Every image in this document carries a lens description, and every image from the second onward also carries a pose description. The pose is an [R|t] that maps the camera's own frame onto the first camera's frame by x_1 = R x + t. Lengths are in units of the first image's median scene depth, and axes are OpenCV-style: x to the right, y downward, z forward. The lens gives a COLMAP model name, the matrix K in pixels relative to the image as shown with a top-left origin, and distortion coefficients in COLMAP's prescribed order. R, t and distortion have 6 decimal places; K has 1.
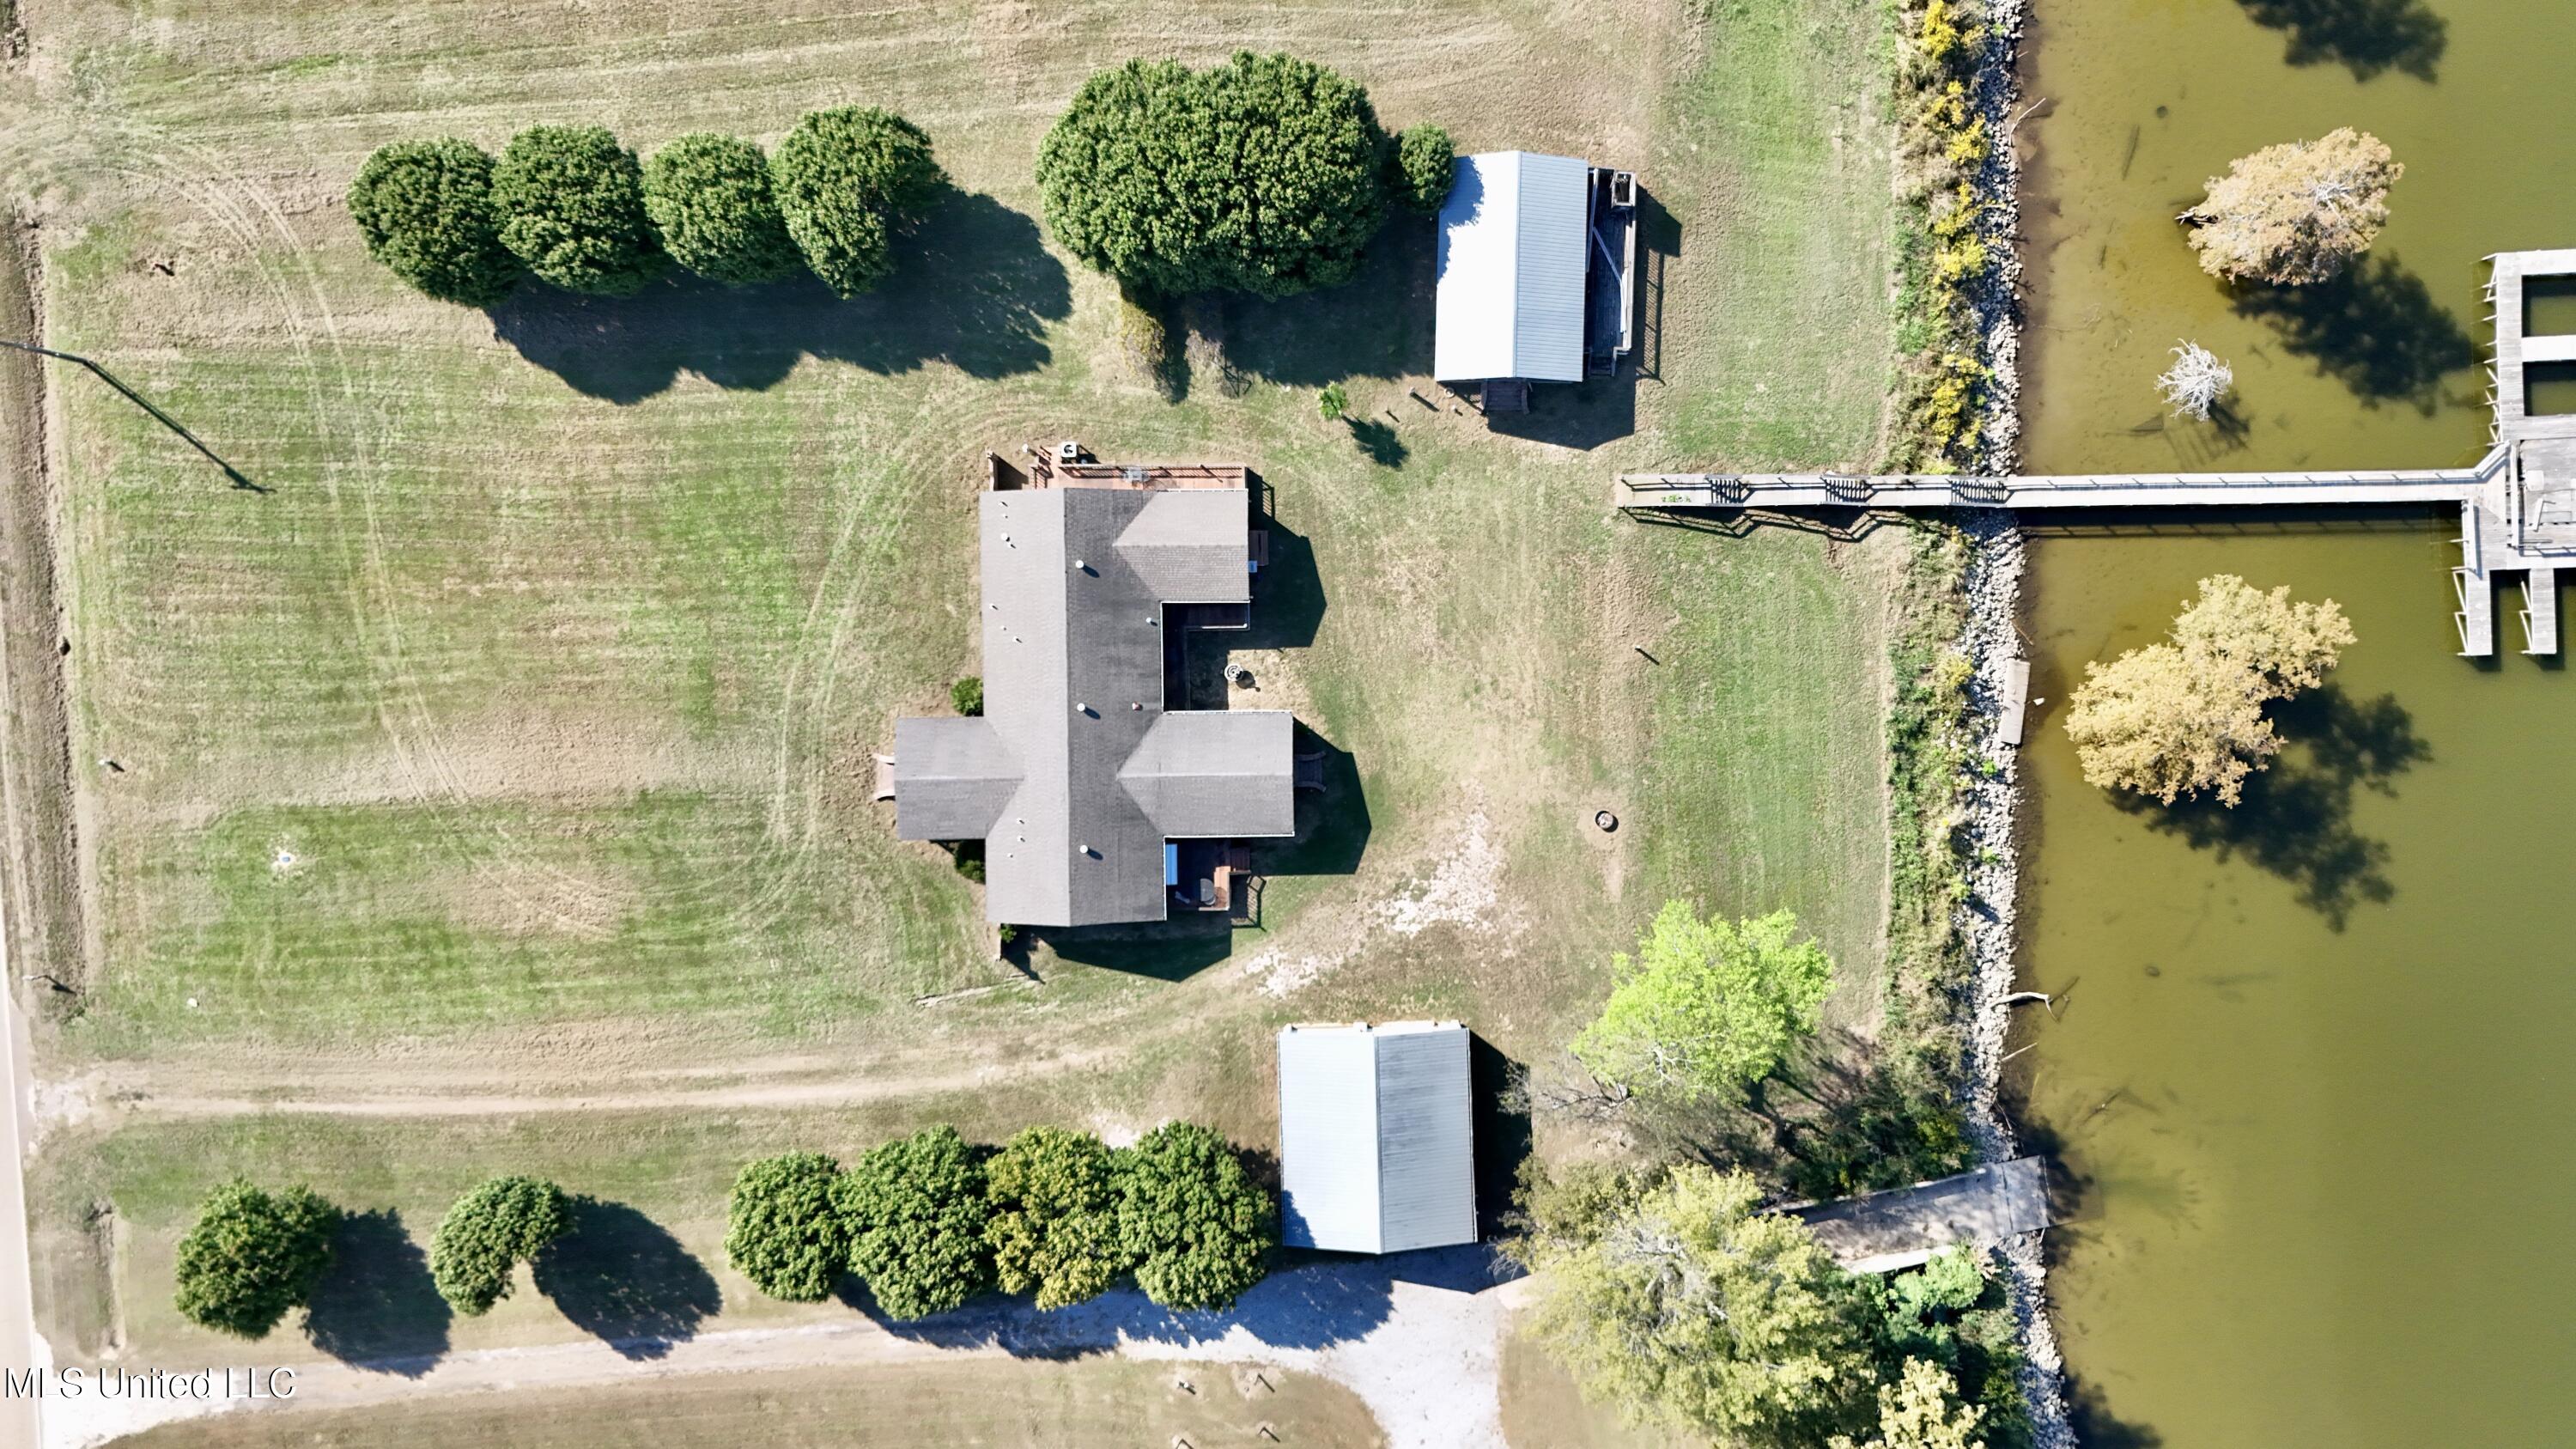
lens RADIAL K [[1904.5, 0, 1286.2], [0, 1904.5, 727.1], [0, 0, 1]] dist [0.067547, -0.065326]
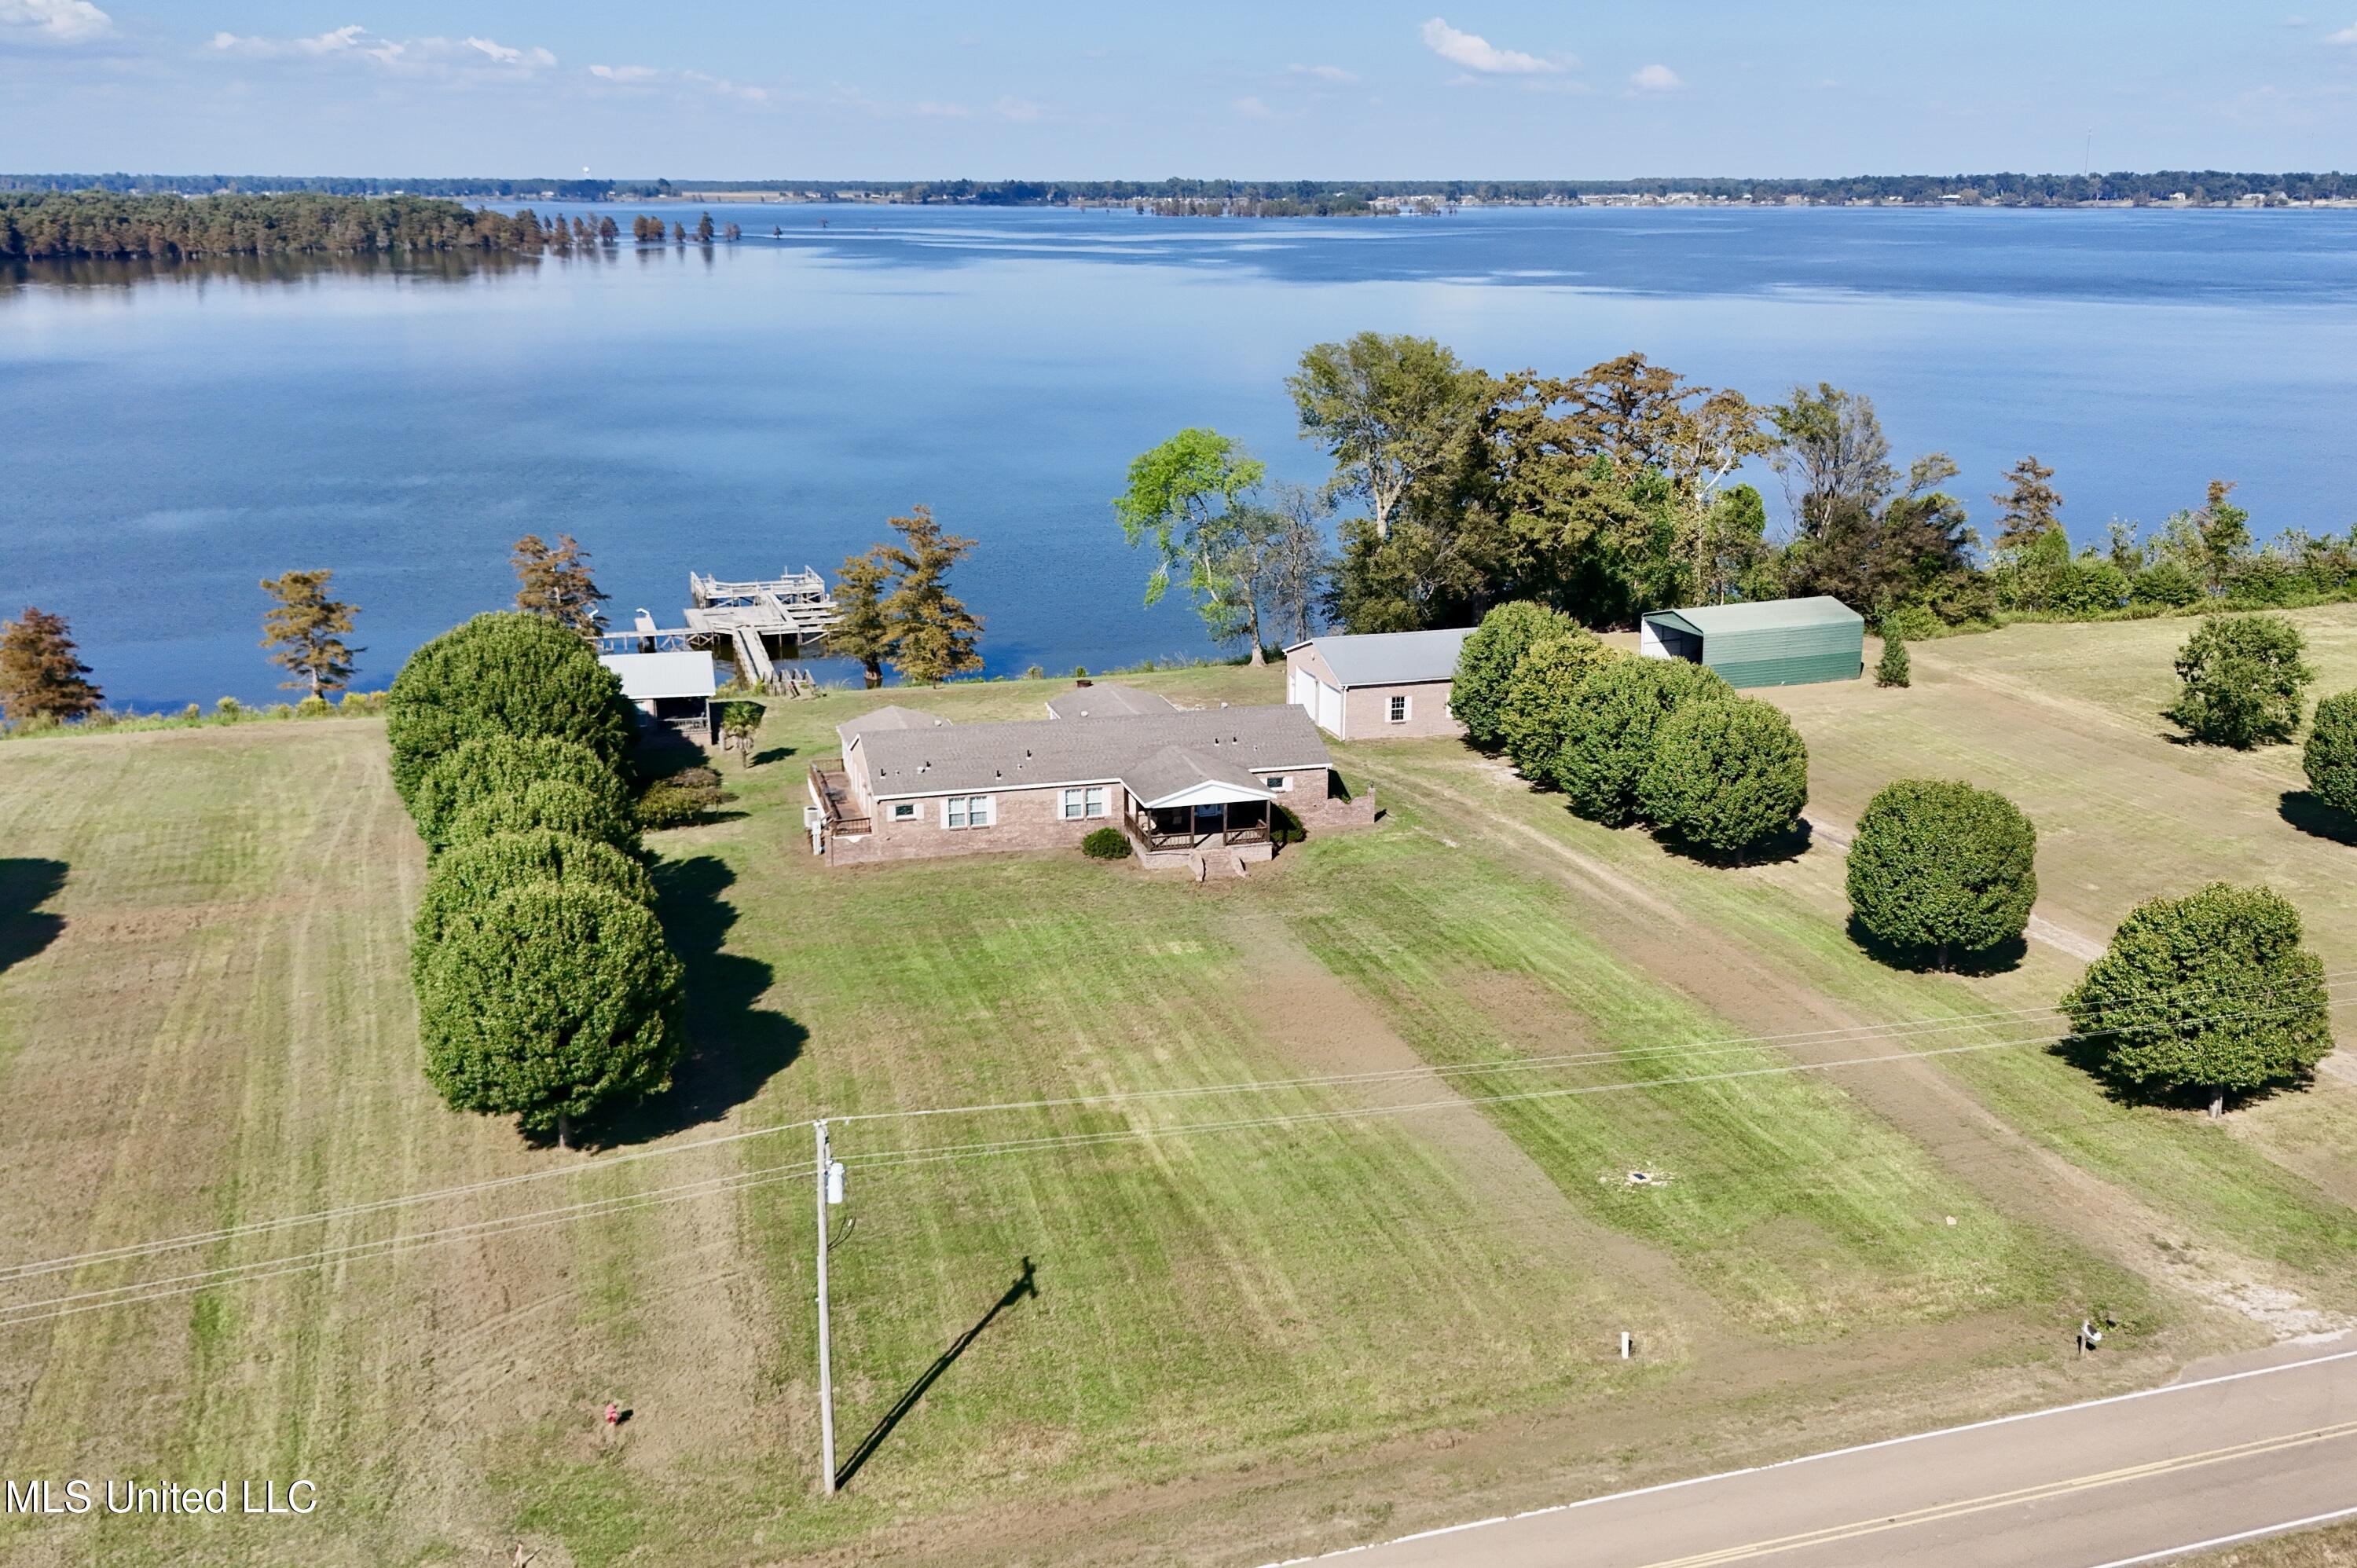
lens RADIAL K [[2139.4, 0, 1194.8], [0, 2139.4, 783.0], [0, 0, 1]] dist [0.015671, 0.000000]
pose [[-0.266470, -0.234188, 0.934960, -1.074481], [0.963364, -0.095299, 0.250695, -0.216358], [0.030391, 0.967509, 0.251003, 0.716997]]
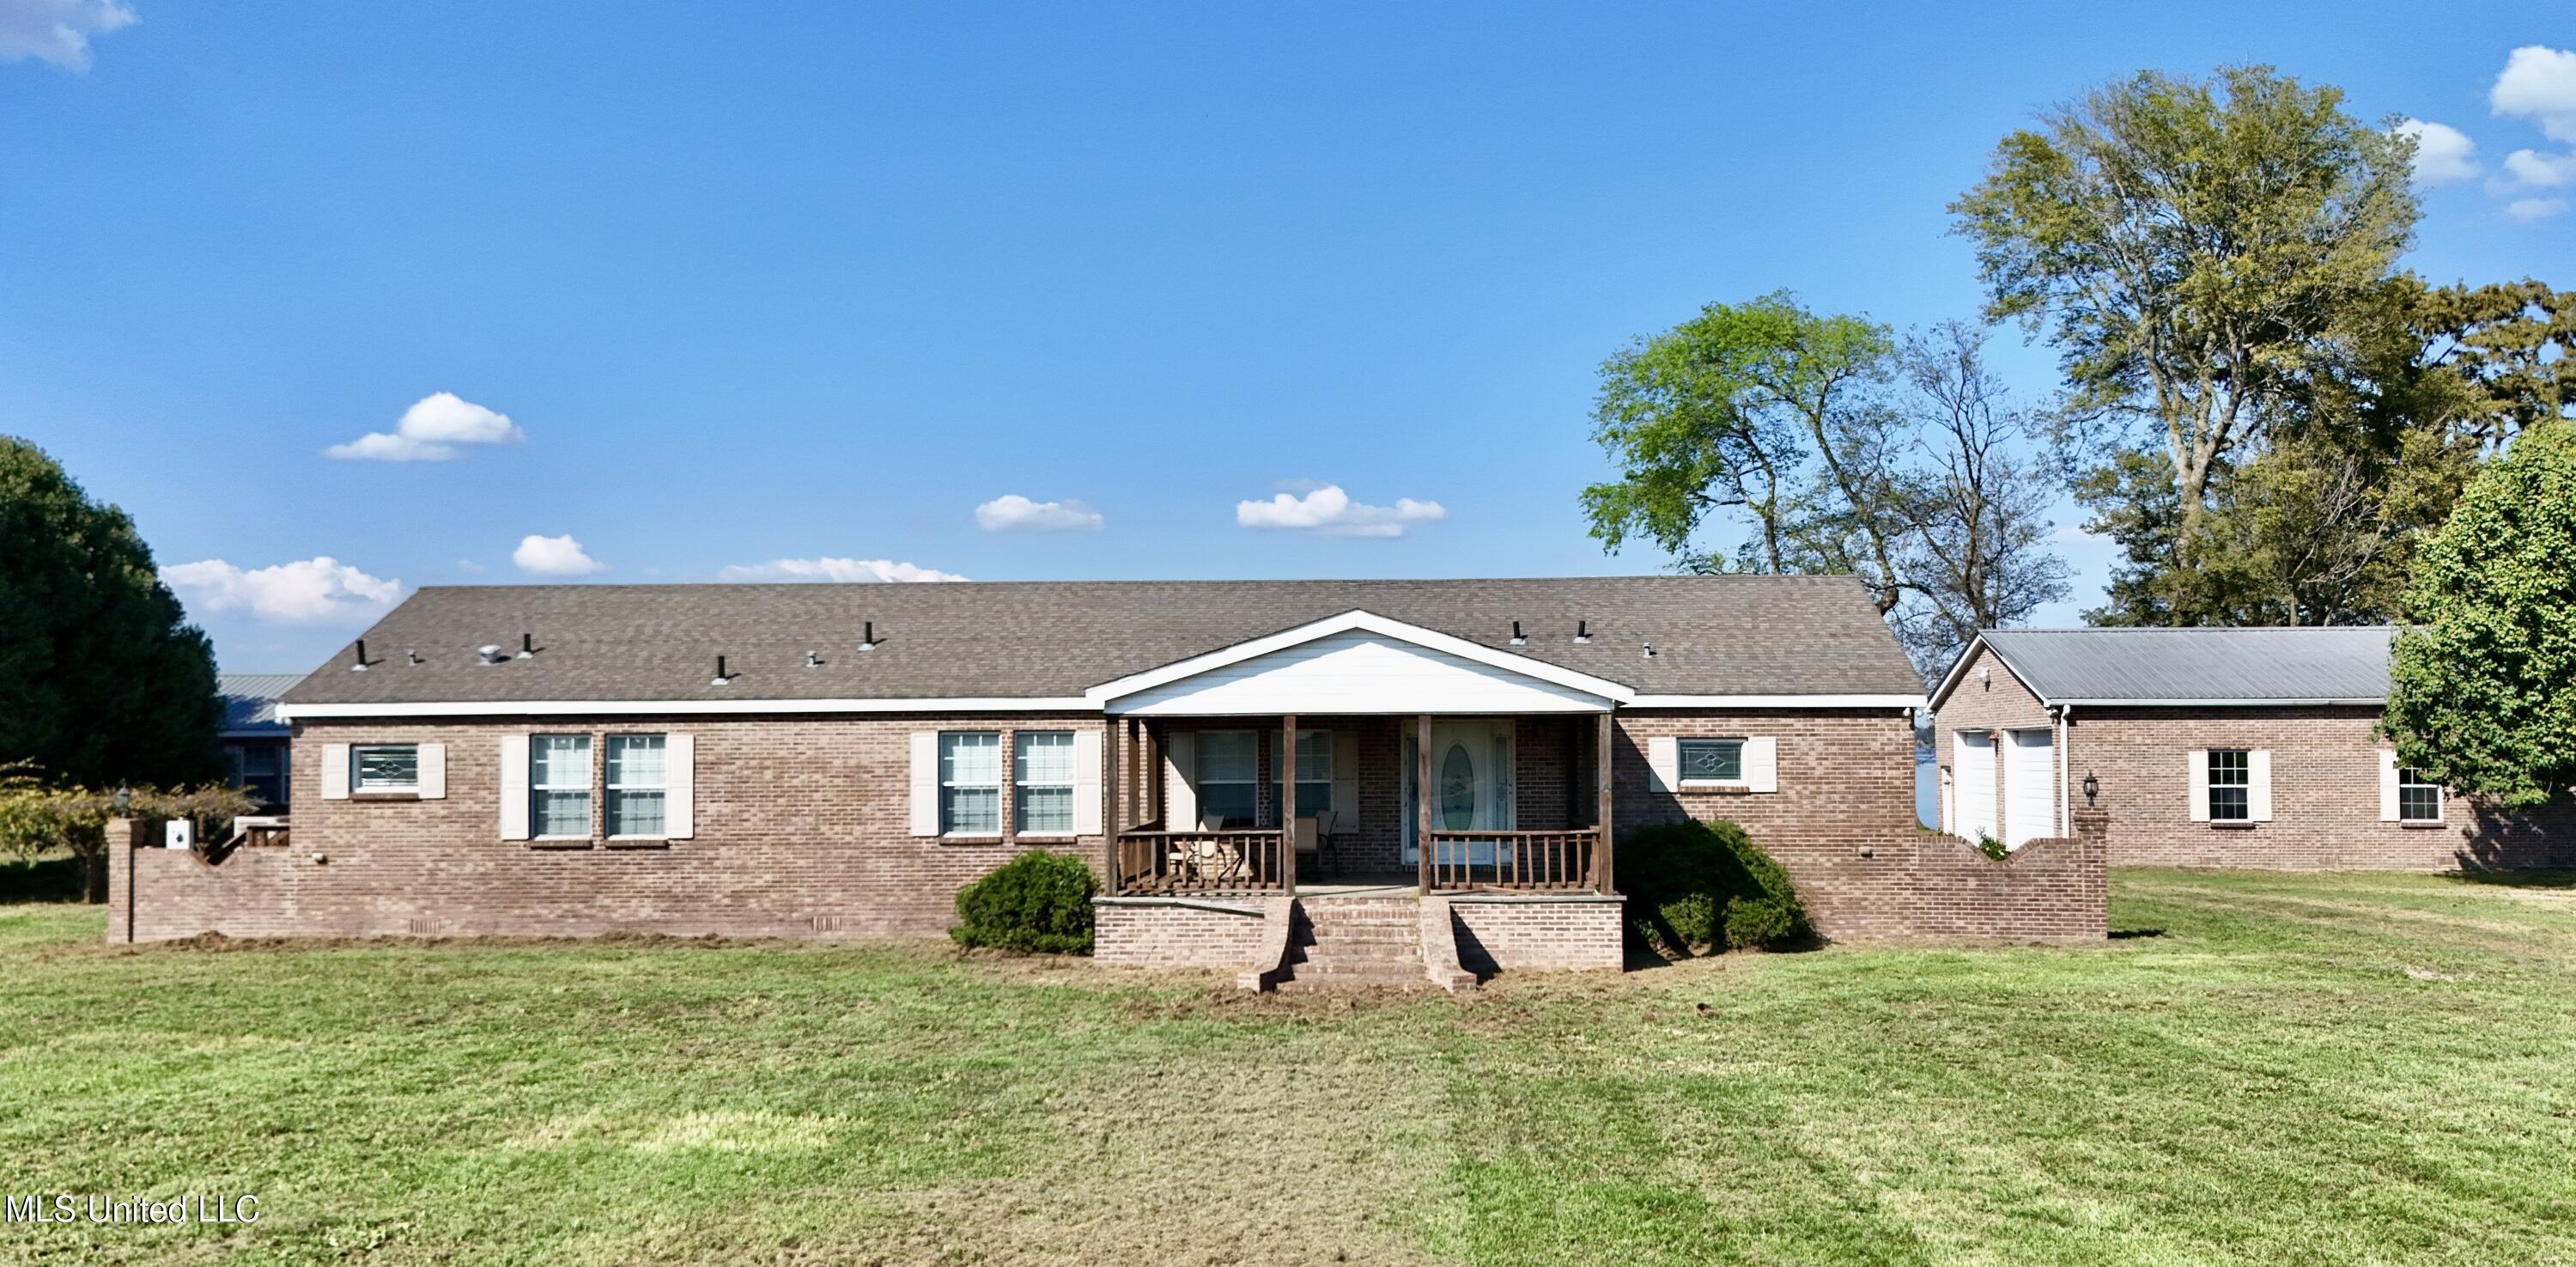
lens RADIAL K [[2215.9, 0, 1319.6], [0, 2215.9, 681.7], [0, 0, 1]] dist [0.044587, -0.014334]
pose [[0.048521, 0.056014, 0.997250, -0.439680], [0.998272, -0.035847, -0.046557, 0.033641], [0.033141, 0.997786, -0.057657, 0.973868]]
